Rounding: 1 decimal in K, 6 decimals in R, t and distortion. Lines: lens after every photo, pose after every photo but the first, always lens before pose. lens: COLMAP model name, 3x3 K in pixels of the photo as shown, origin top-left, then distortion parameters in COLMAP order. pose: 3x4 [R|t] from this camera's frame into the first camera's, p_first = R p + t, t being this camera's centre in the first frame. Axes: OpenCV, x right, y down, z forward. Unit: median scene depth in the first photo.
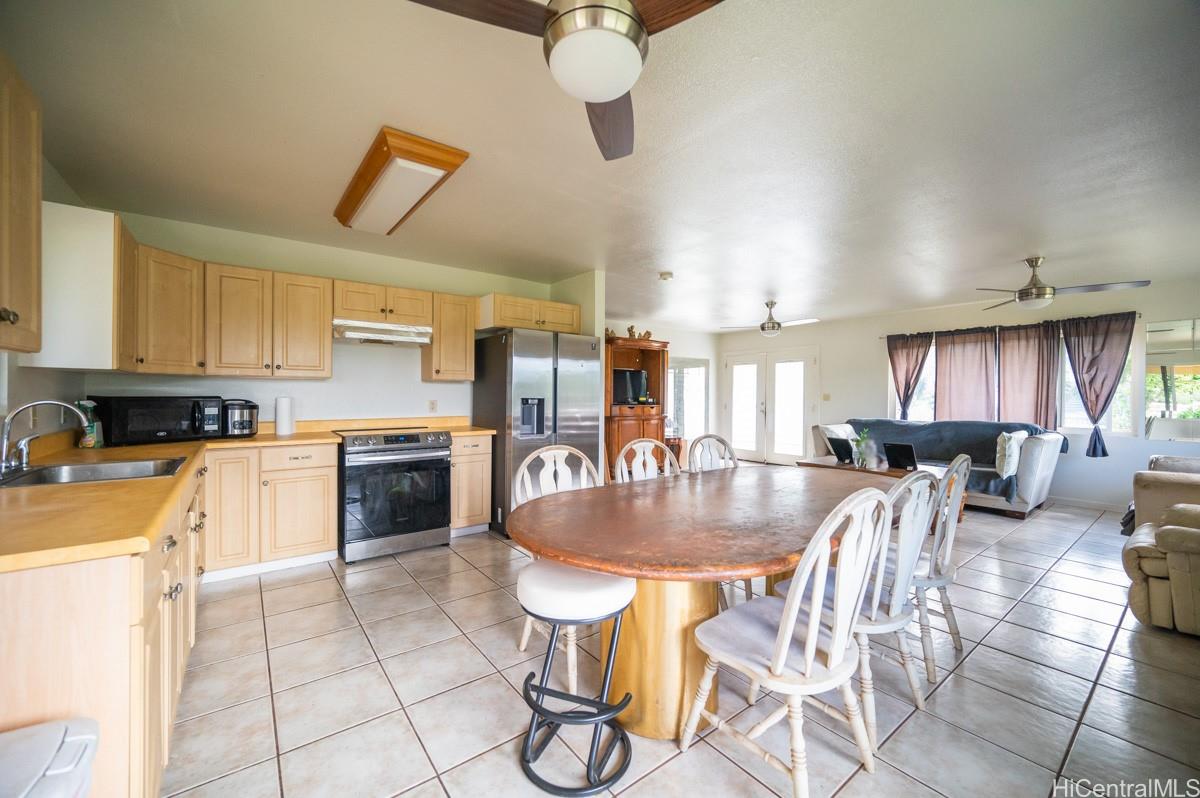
lens RADIAL K [[471.6, 0, 600.8], [0, 471.6, 397.0], [0, 0, 1]] dist [-0.000536, -0.000090]
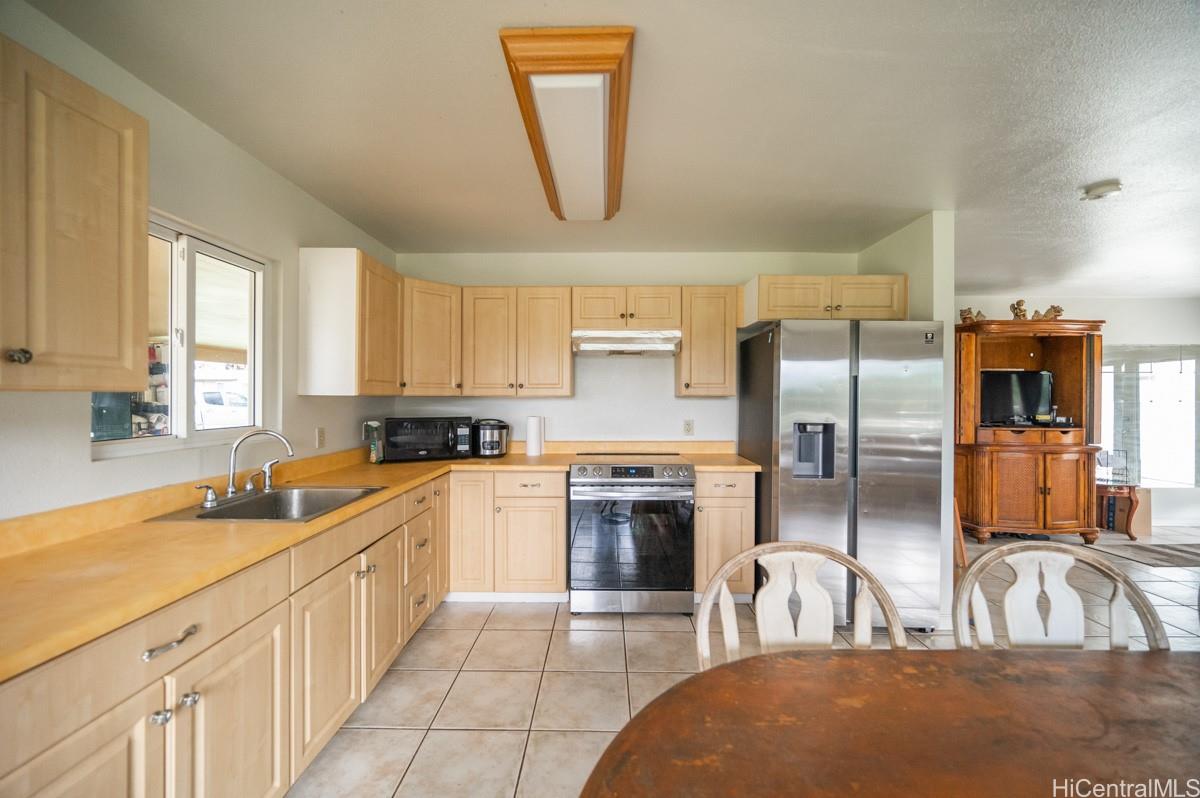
lens RADIAL K [[474.6, 0, 599.3], [0, 474.6, 399.8], [0, 0, 1]] dist [-0.000754, -0.000166]
pose [[0.785787, -0.002841, -0.618491, 0.030865], [-0.001786, 0.999975, -0.006862, -0.025217], [0.618495, 0.006497, 0.785762, 0.295424]]
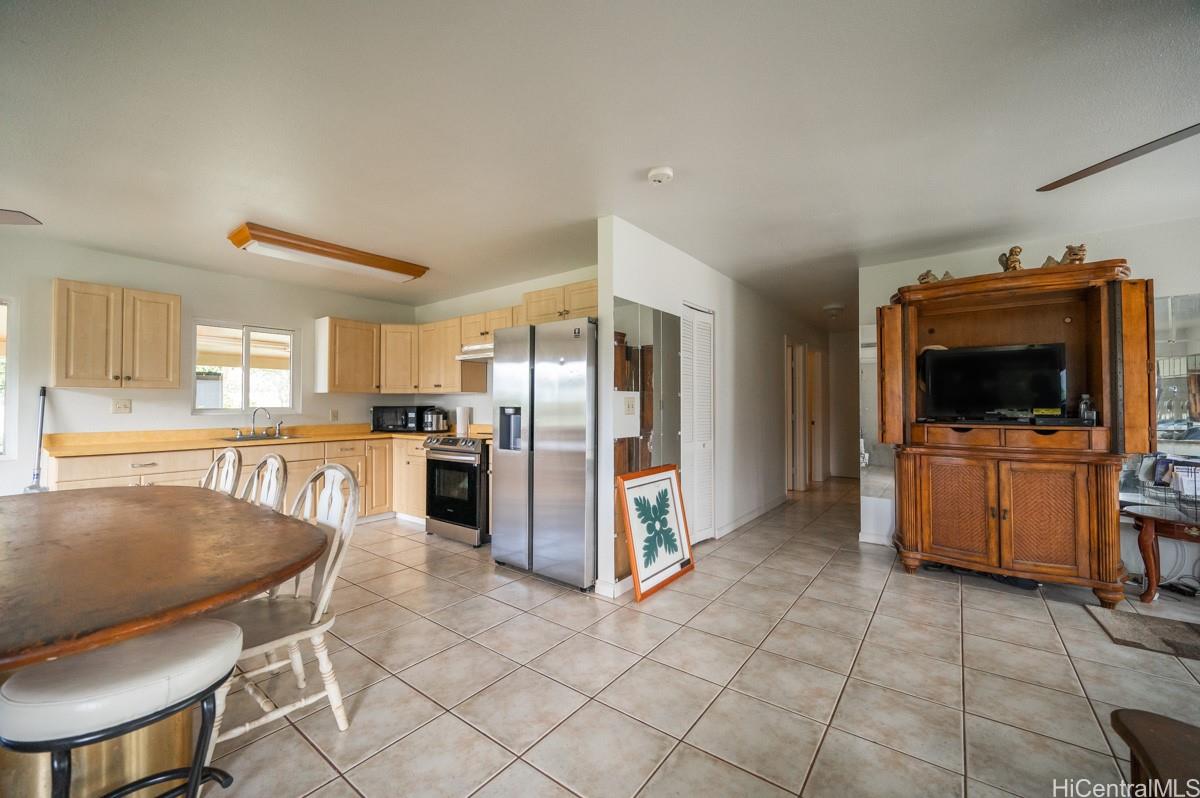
lens RADIAL K [[471.6, 0, 600.8], [0, 471.6, 397.0], [0, 0, 1]] dist [-0.000536, -0.000090]
pose [[0.261806, -0.025379, -0.964787, 0.731725], [-0.003330, 0.999624, -0.027199, 0.007141], [0.965115, 0.010333, 0.261623, 0.947319]]
